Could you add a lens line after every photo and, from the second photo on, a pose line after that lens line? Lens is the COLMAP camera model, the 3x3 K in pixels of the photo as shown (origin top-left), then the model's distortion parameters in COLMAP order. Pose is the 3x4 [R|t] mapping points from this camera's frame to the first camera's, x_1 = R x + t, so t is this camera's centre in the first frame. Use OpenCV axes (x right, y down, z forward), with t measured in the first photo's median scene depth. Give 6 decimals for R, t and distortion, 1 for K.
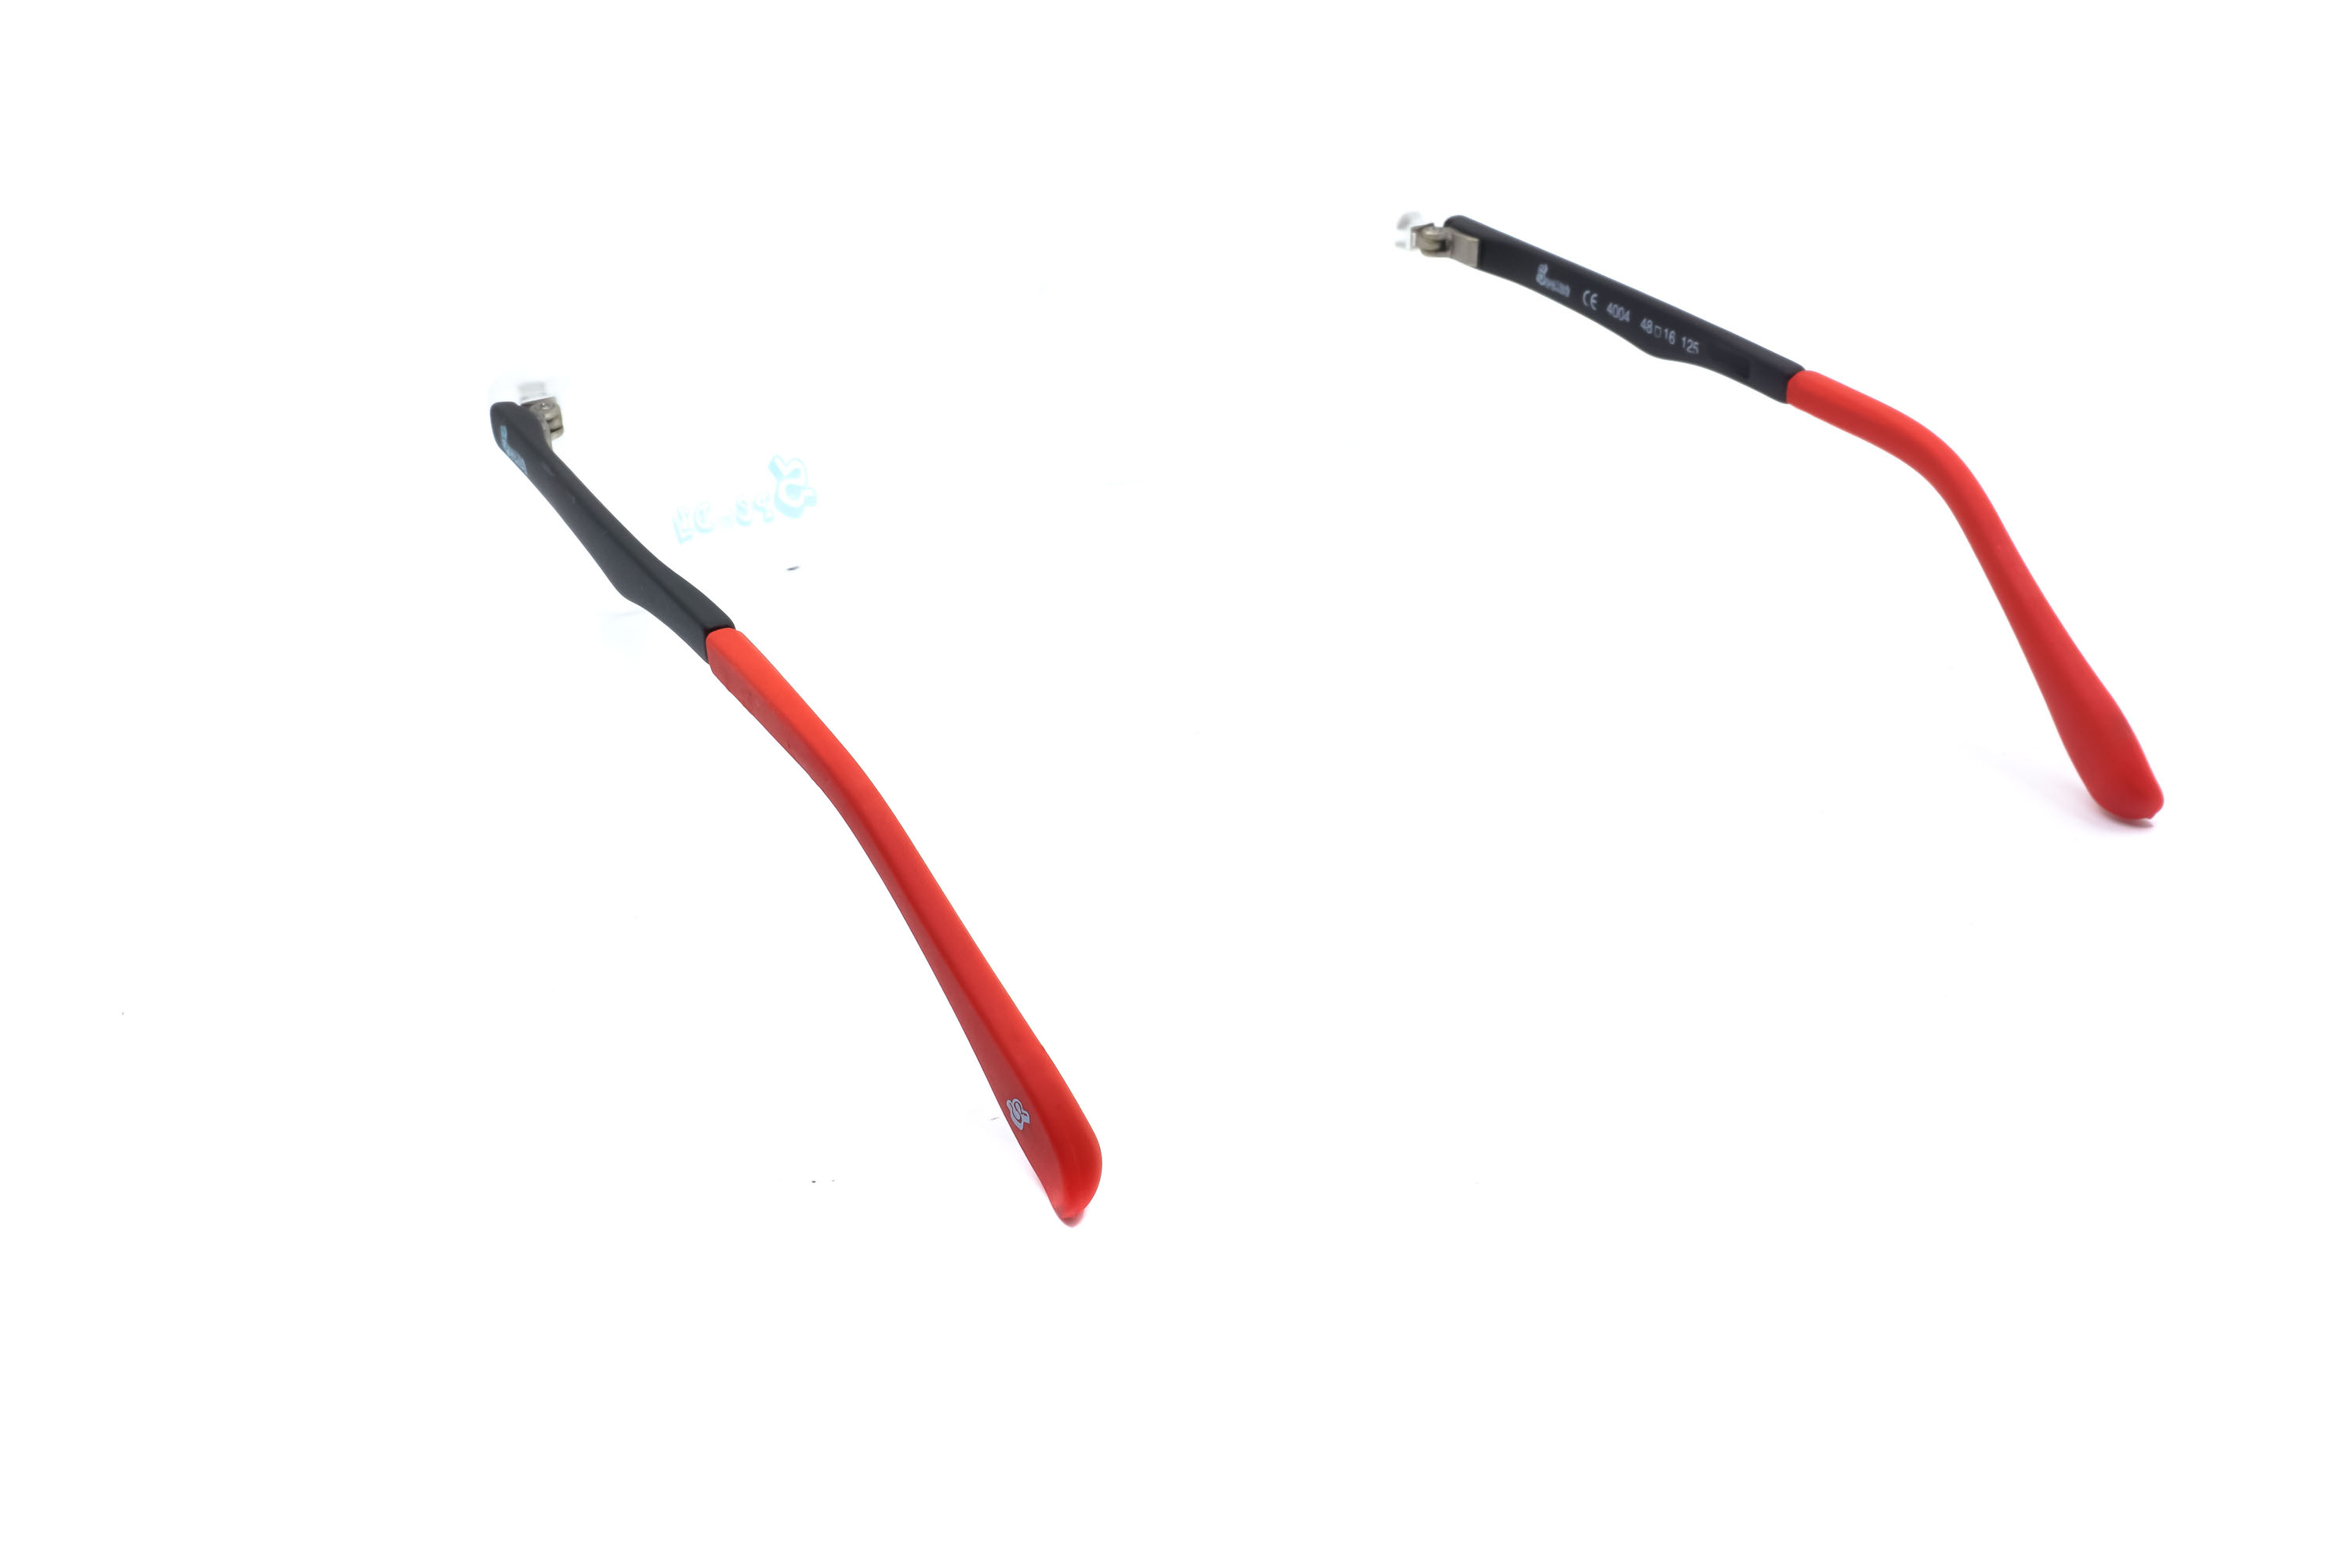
lens RADIAL K [[2452.5, 0, 1187.1], [0, 2452.5, 784.0], [0, 0, 1]] dist [0.008222, 0.000000]
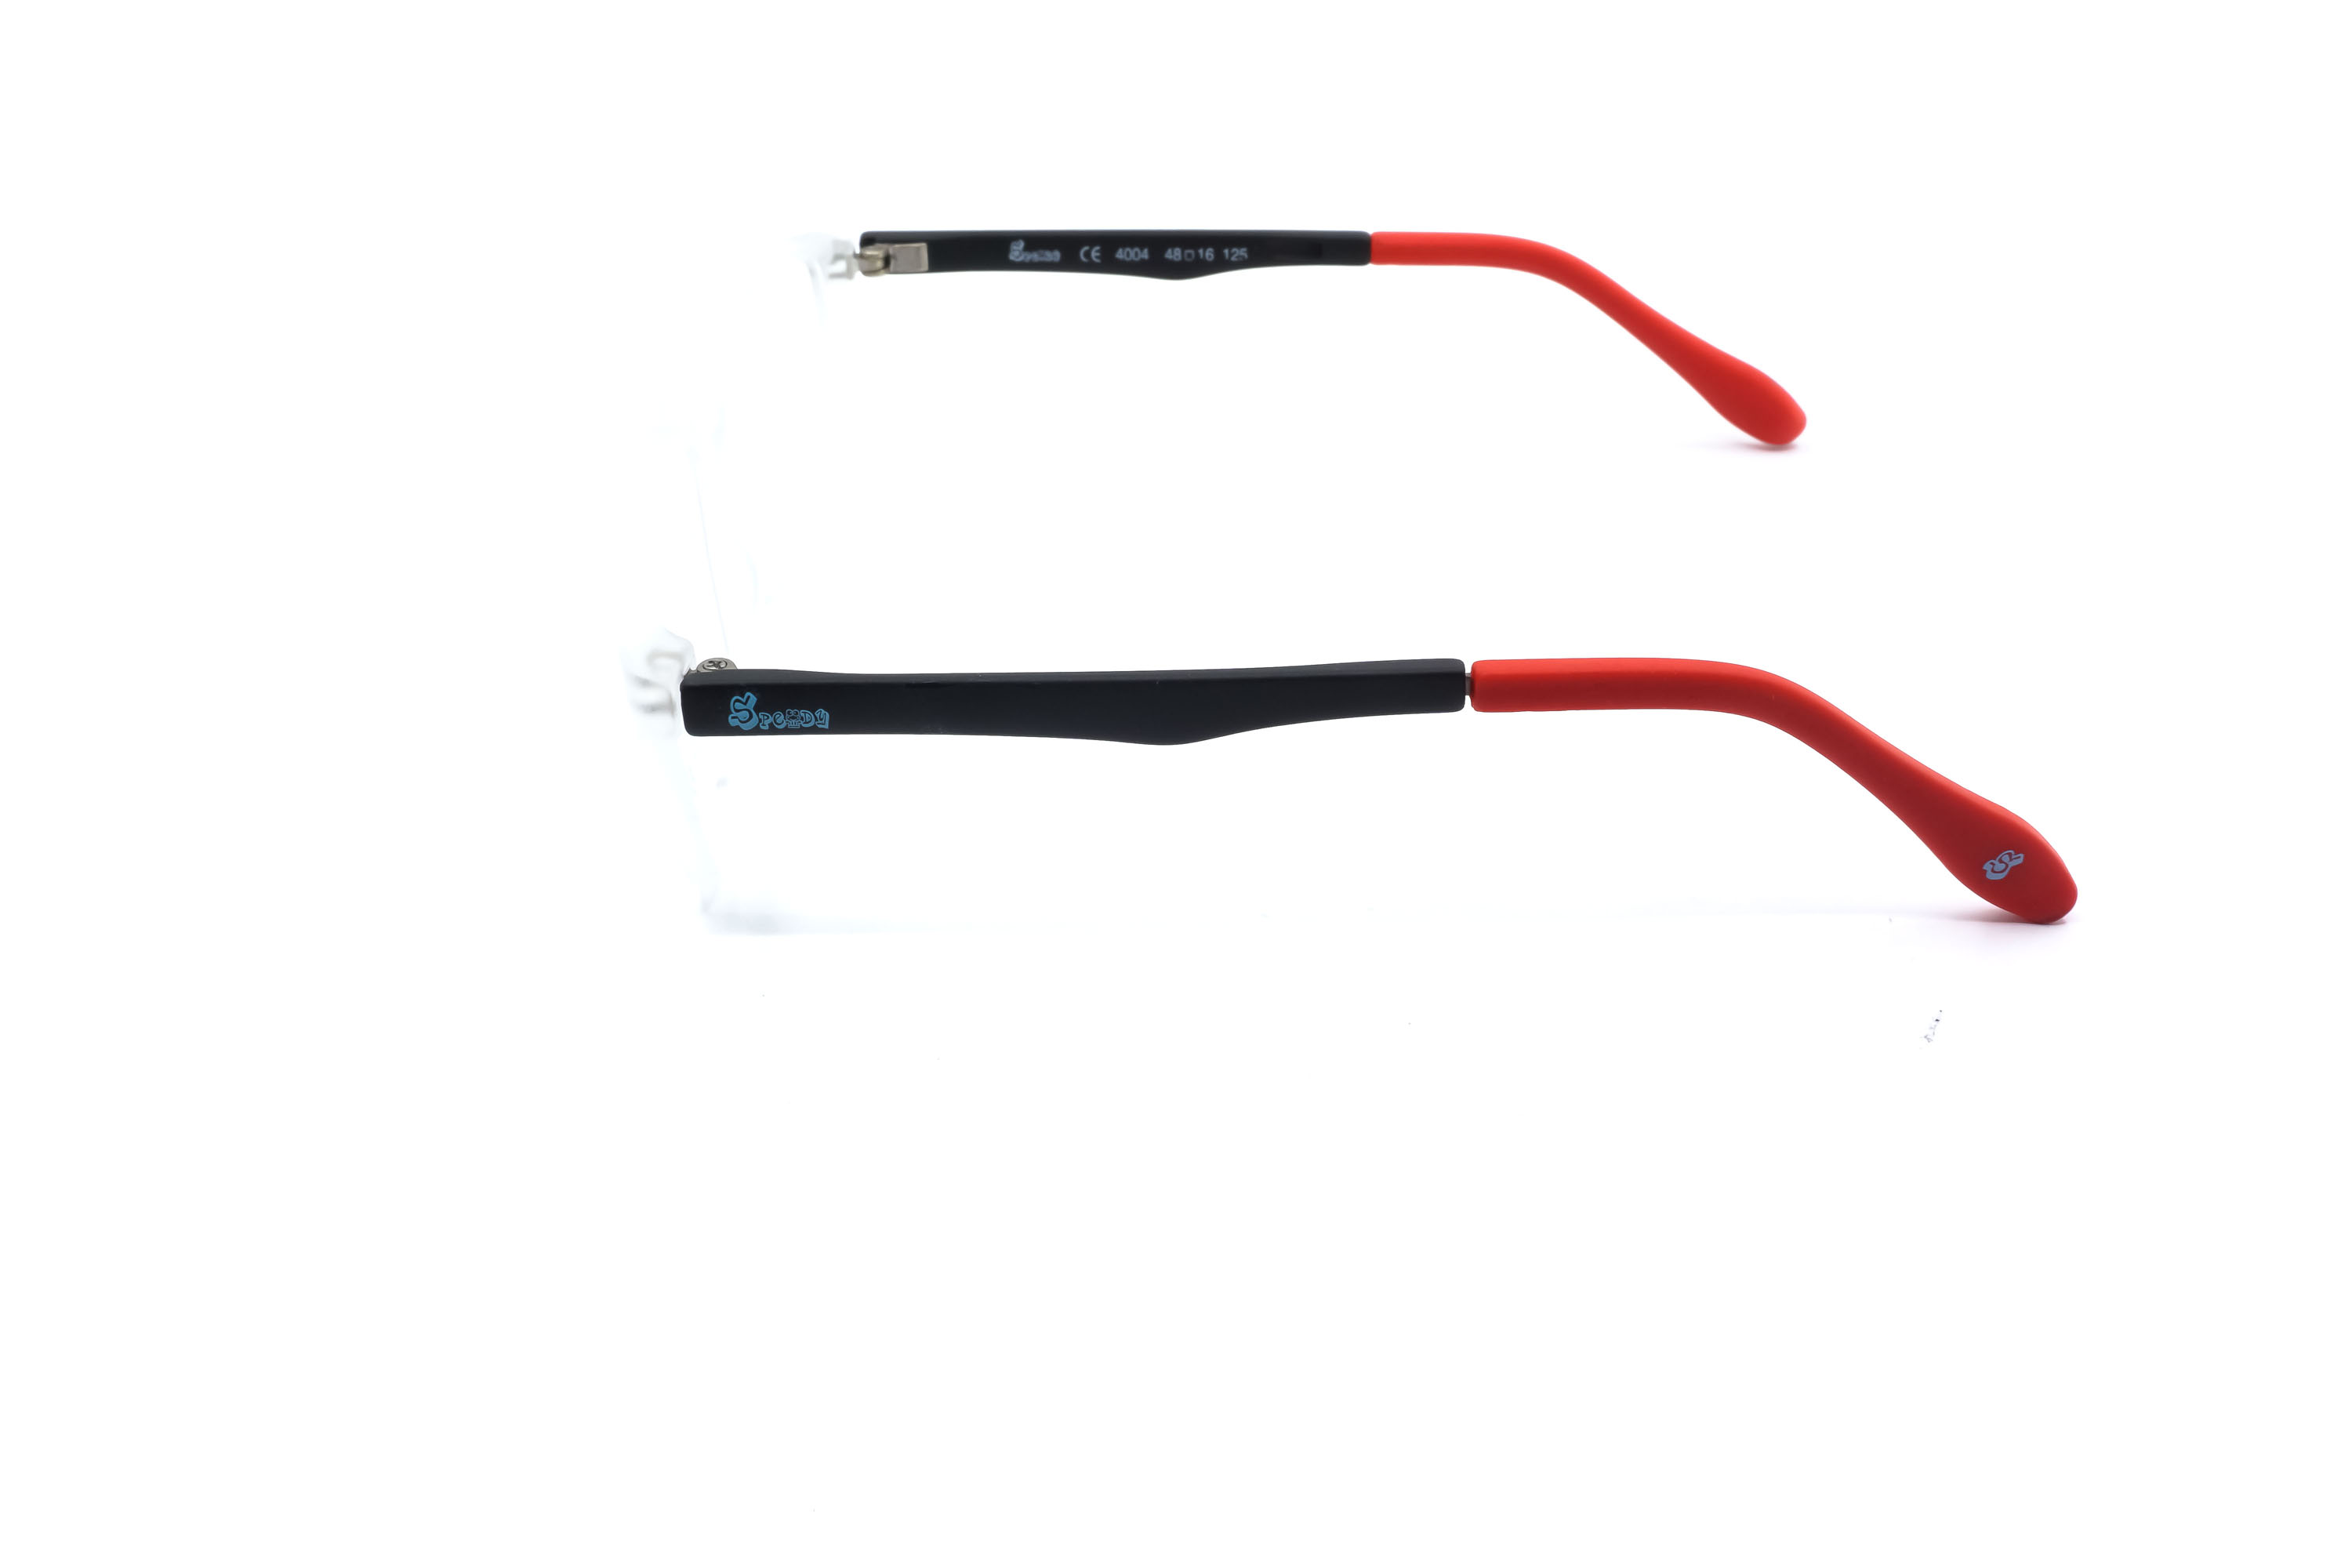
lens RADIAL K [[2452.5, 0, 1174.3], [0, 2452.5, 771.0], [0, 0, 1]] dist [0.008222, 0.000000]
pose [[0.503163, -0.416034, 0.757458, -0.723479], [0.433441, 0.879768, 0.195287, -0.193246], [-0.747633, 0.230052, 0.622993, 0.360772]]
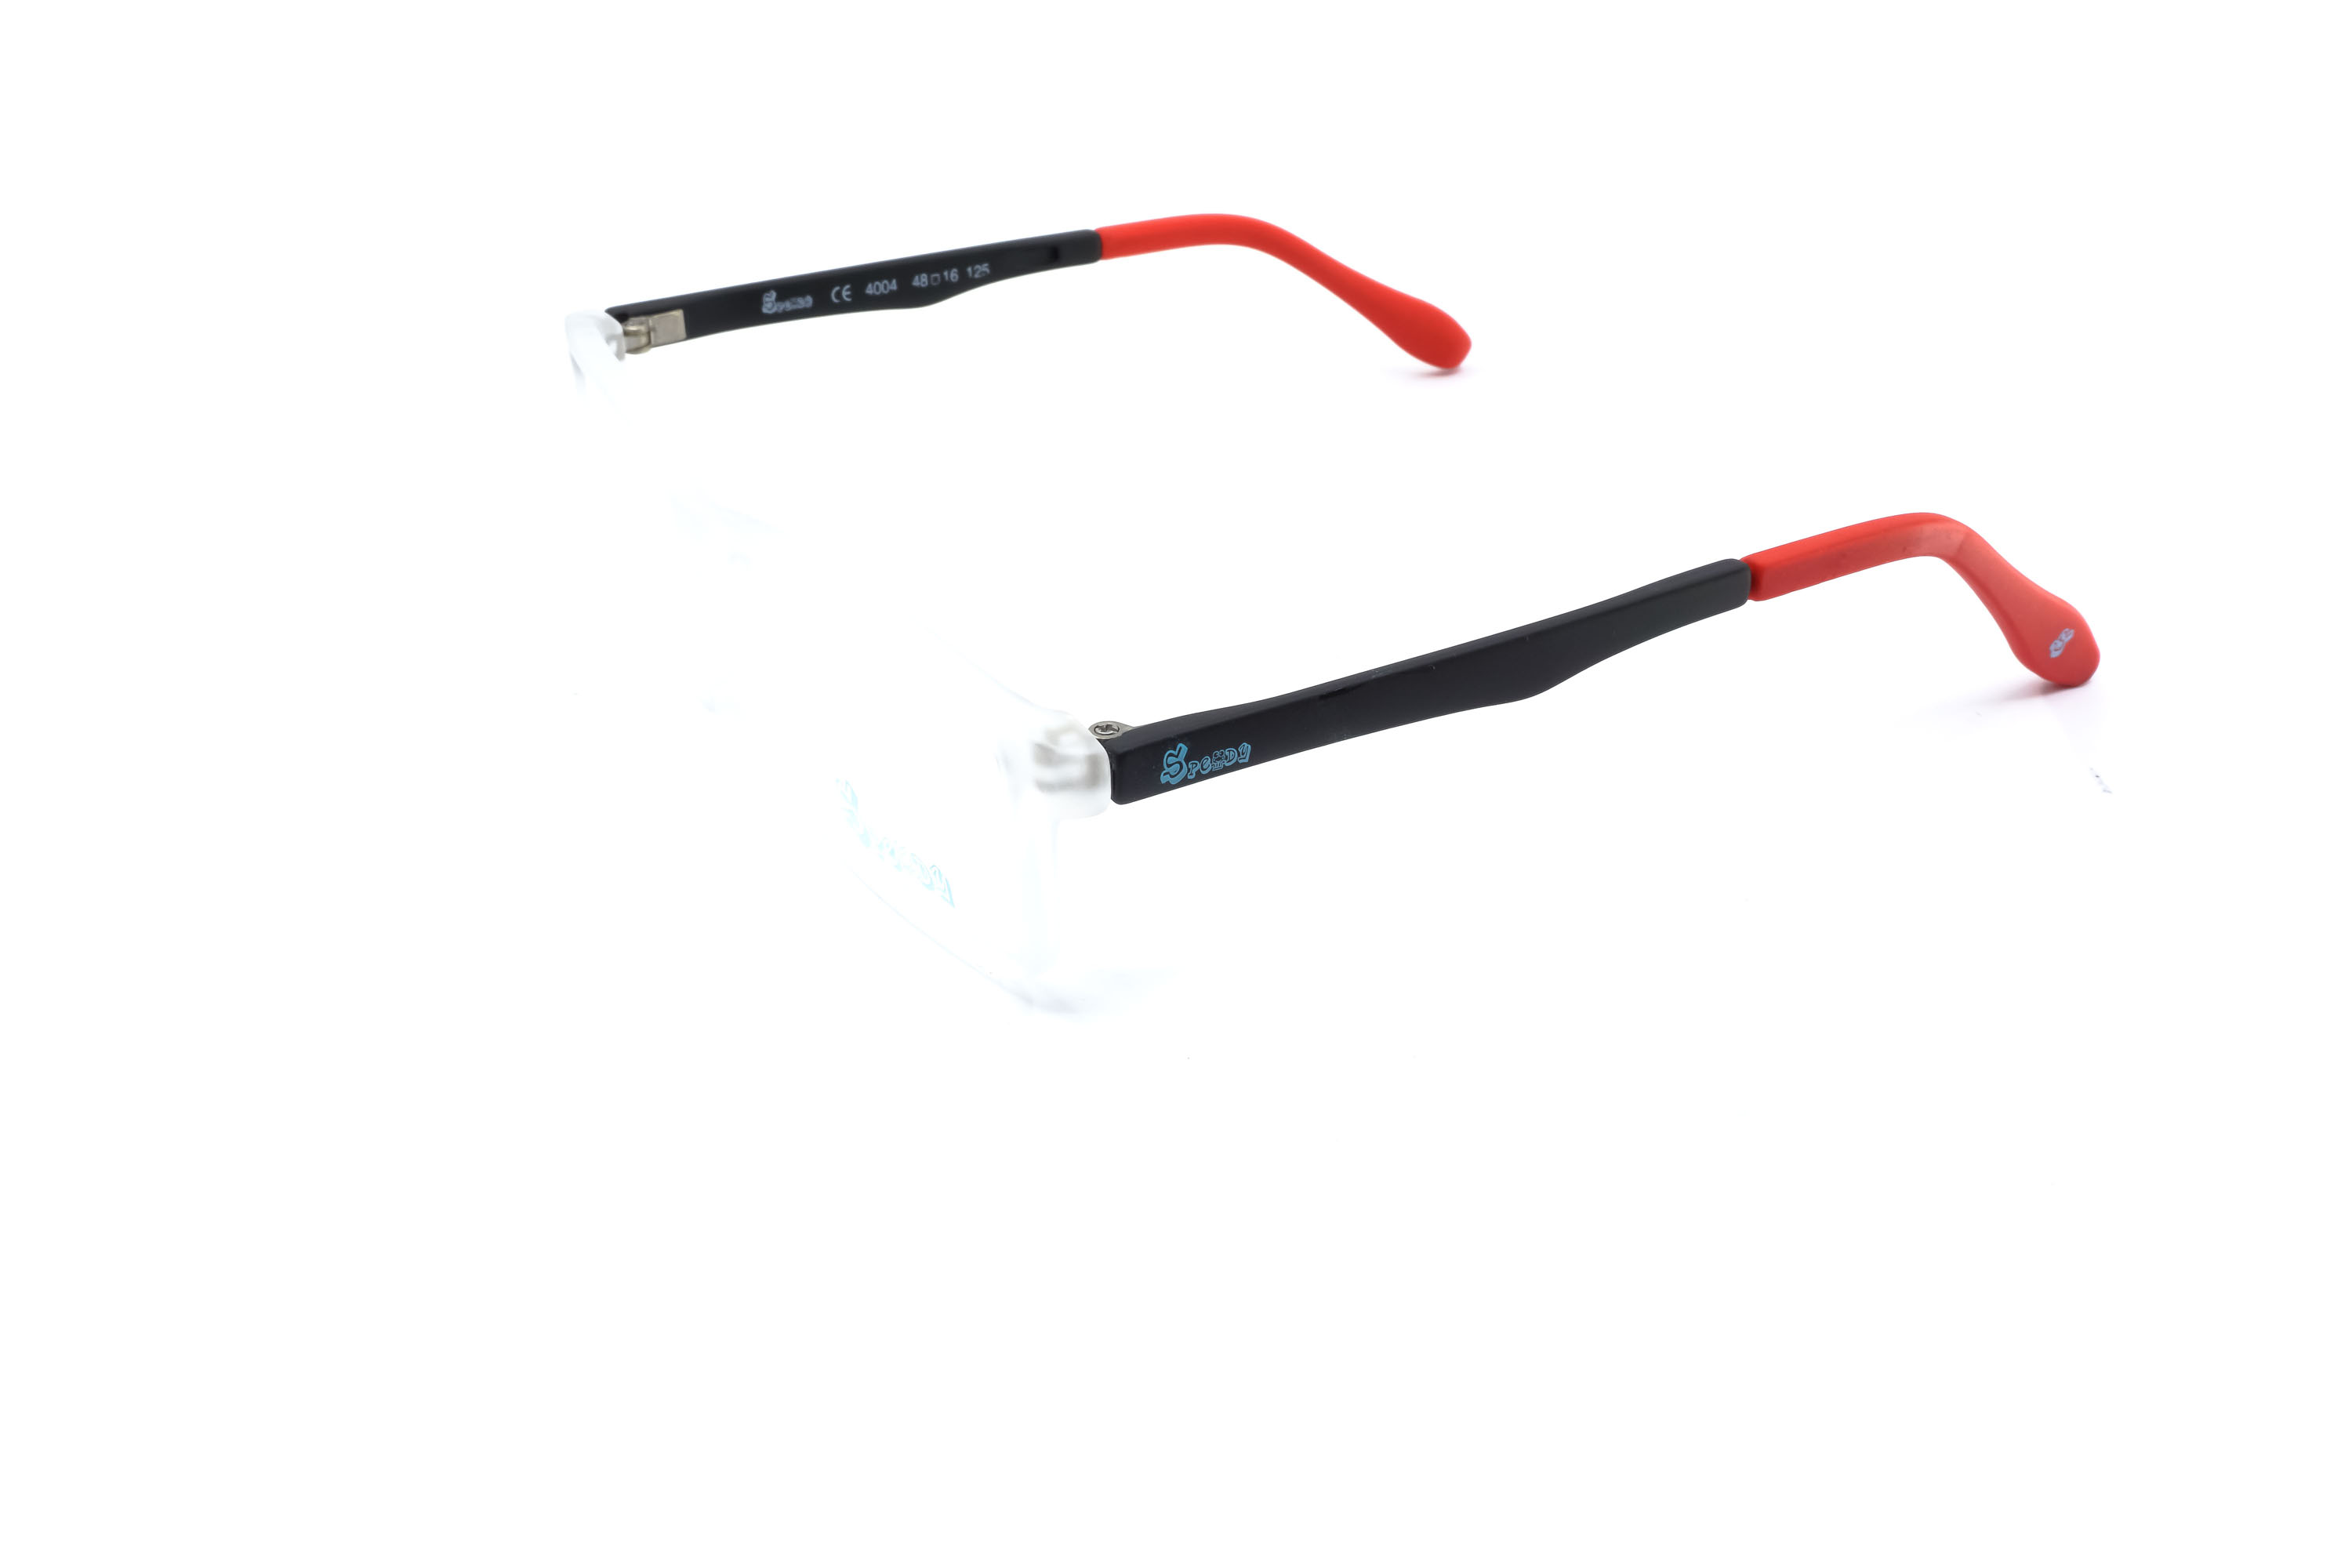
lens RADIAL K [[2452.5, 0, 1184.4], [0, 2452.5, 784.8], [0, 0, 1]] dist [0.008222, 0.000000]
pose [[-0.004103, -0.478426, 0.878119, -0.836646], [0.505060, 0.756903, 0.414744, -0.396587], [-0.863075, 0.445204, 0.238528, 0.727038]]
